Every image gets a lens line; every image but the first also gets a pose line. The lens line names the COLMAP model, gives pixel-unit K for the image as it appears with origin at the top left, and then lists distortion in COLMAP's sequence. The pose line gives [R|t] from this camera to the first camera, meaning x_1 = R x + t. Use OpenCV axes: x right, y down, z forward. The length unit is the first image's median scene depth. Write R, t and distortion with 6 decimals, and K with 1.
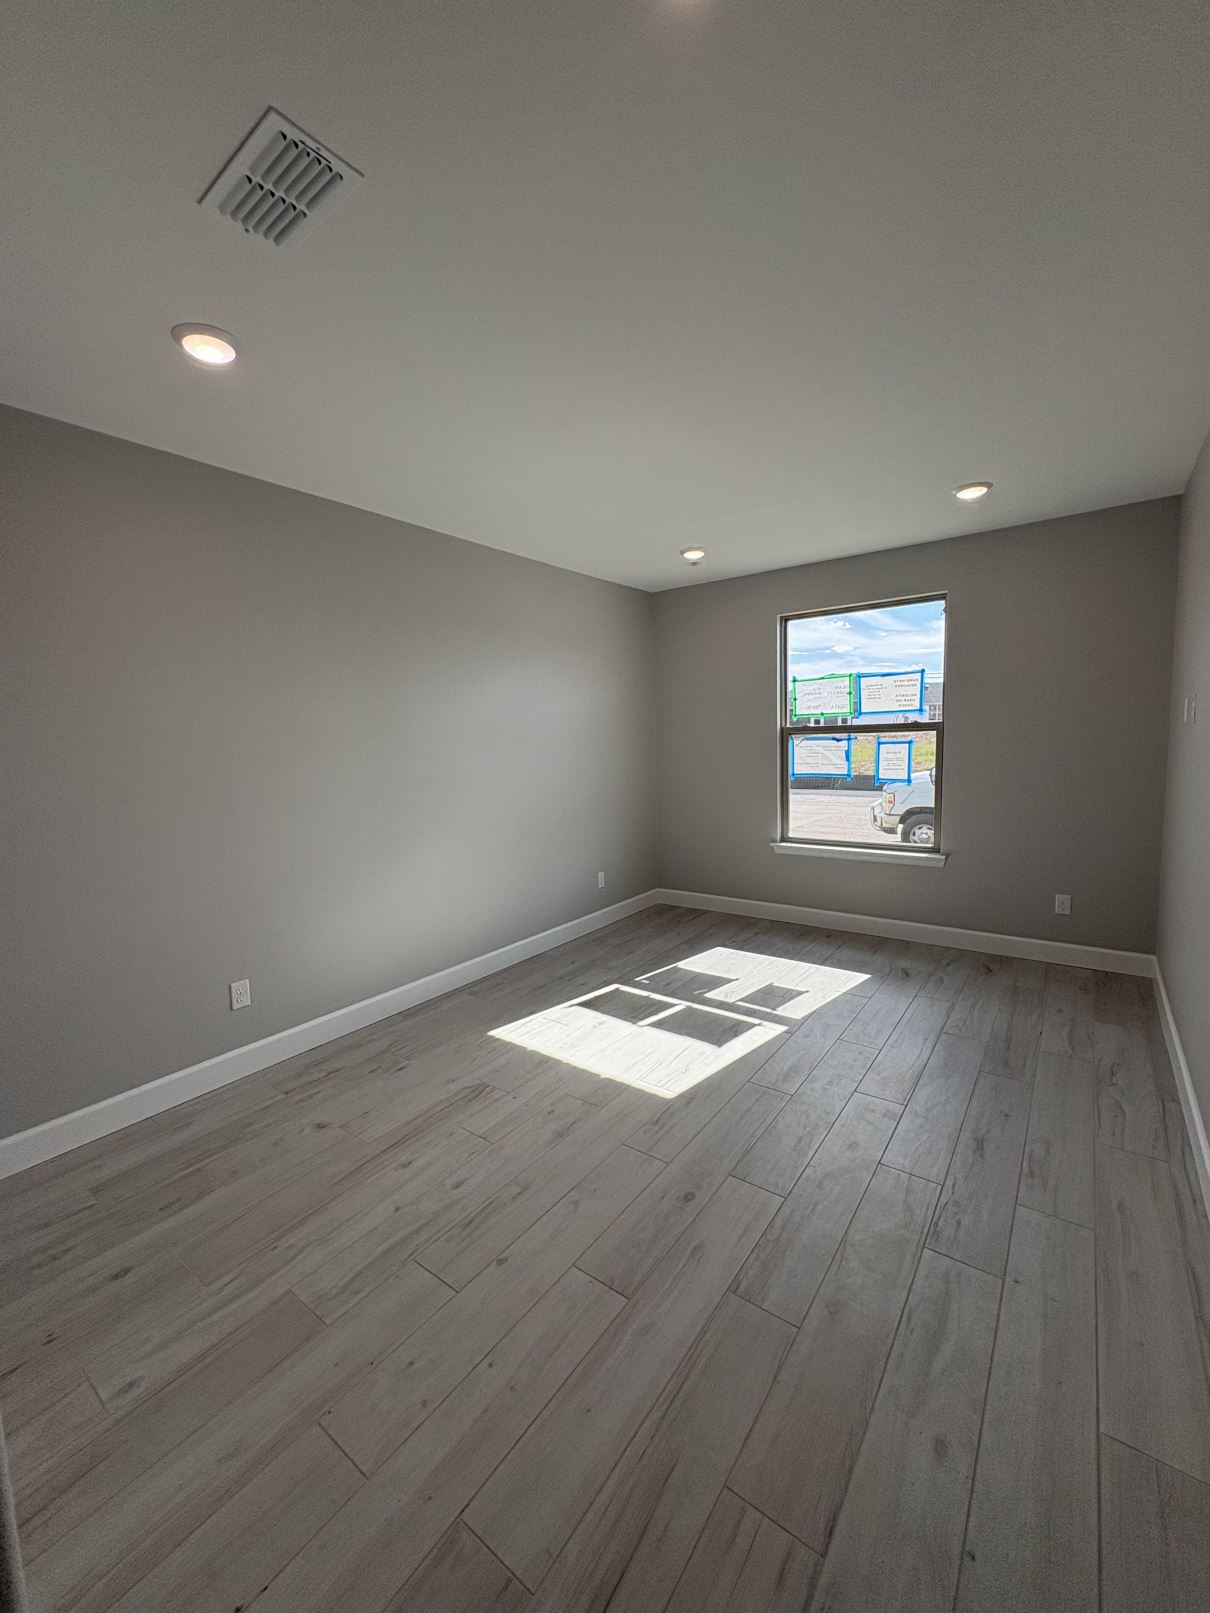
lens RADIAL K [[641.9, 0, 605.0], [0, 641.9, 806.5], [0, 0, 1]] dist [-0.002595, 0.000257]
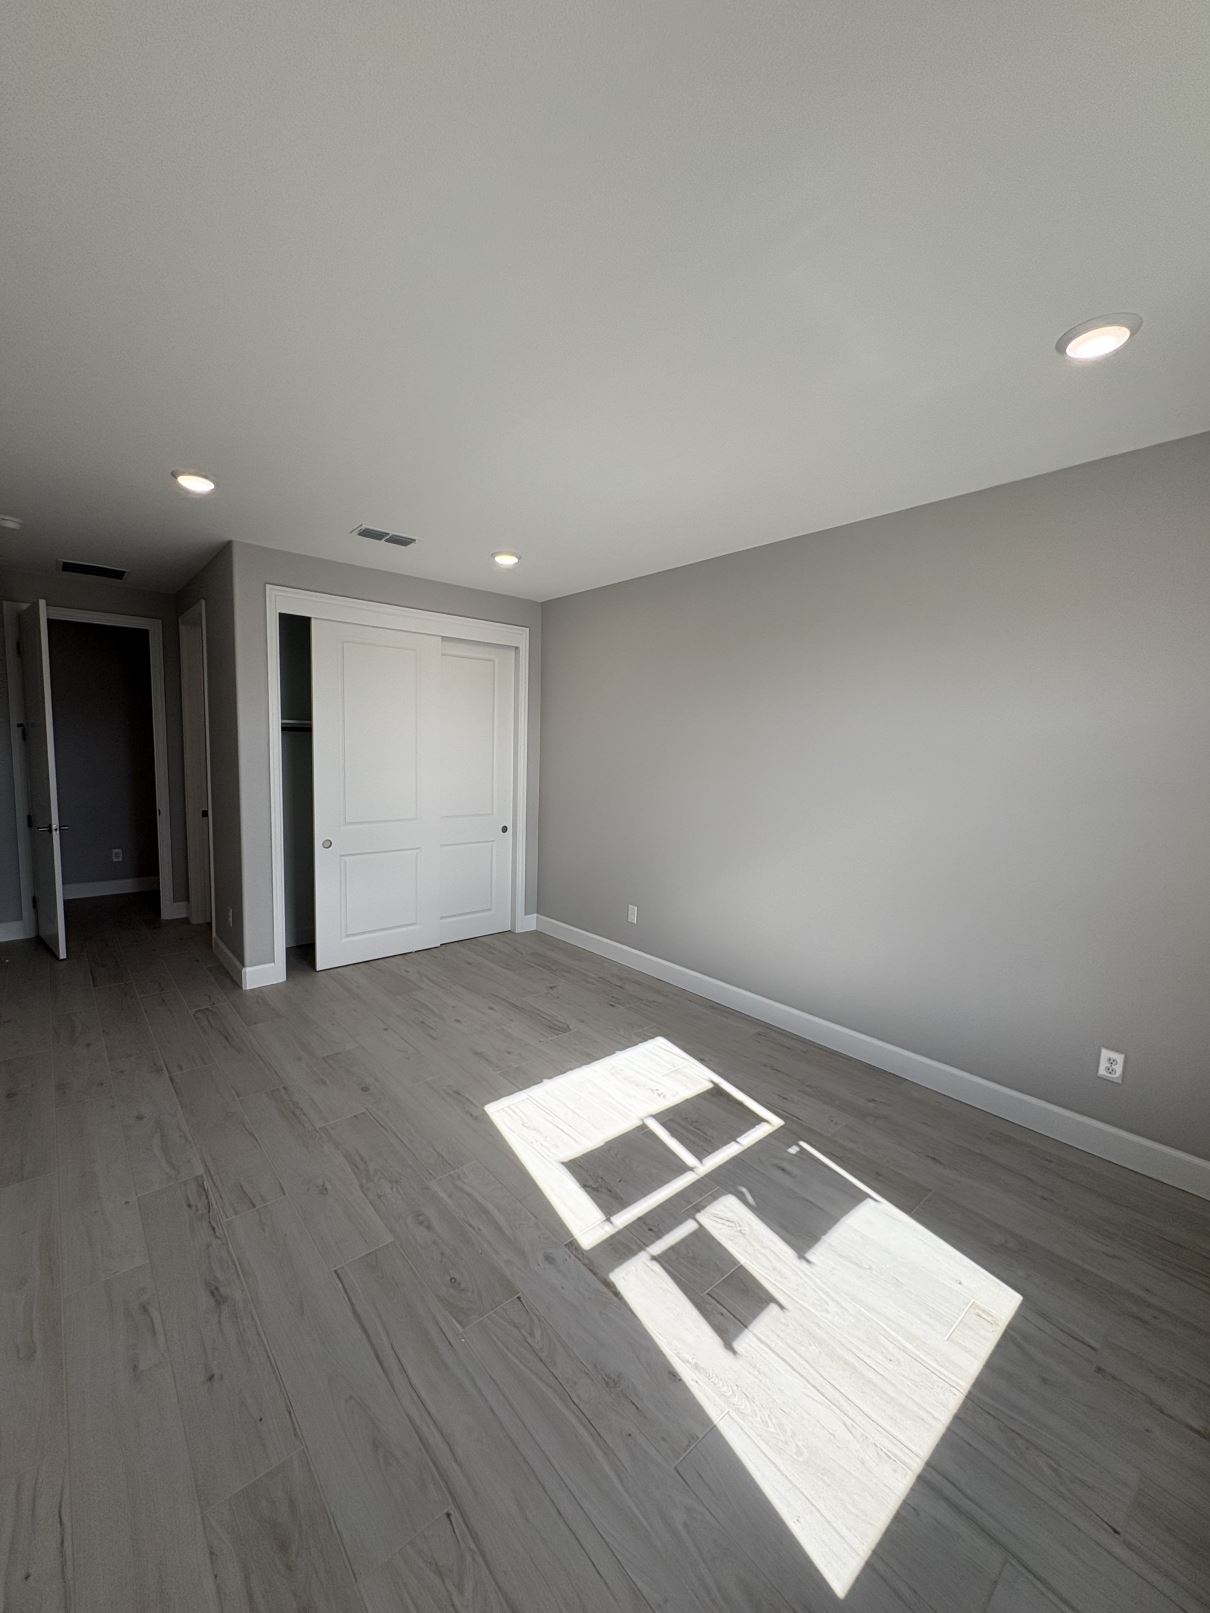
lens RADIAL K [[641.9, 0, 605.0], [0, 641.9, 806.5], [0, 0, 1]] dist [-0.002595, 0.000257]
pose [[-0.204120, 0.122772, -0.971217, 0.825186], [-0.125608, 0.980619, 0.150359, -0.167681], [0.970854, 0.152684, -0.184743, 1.061850]]
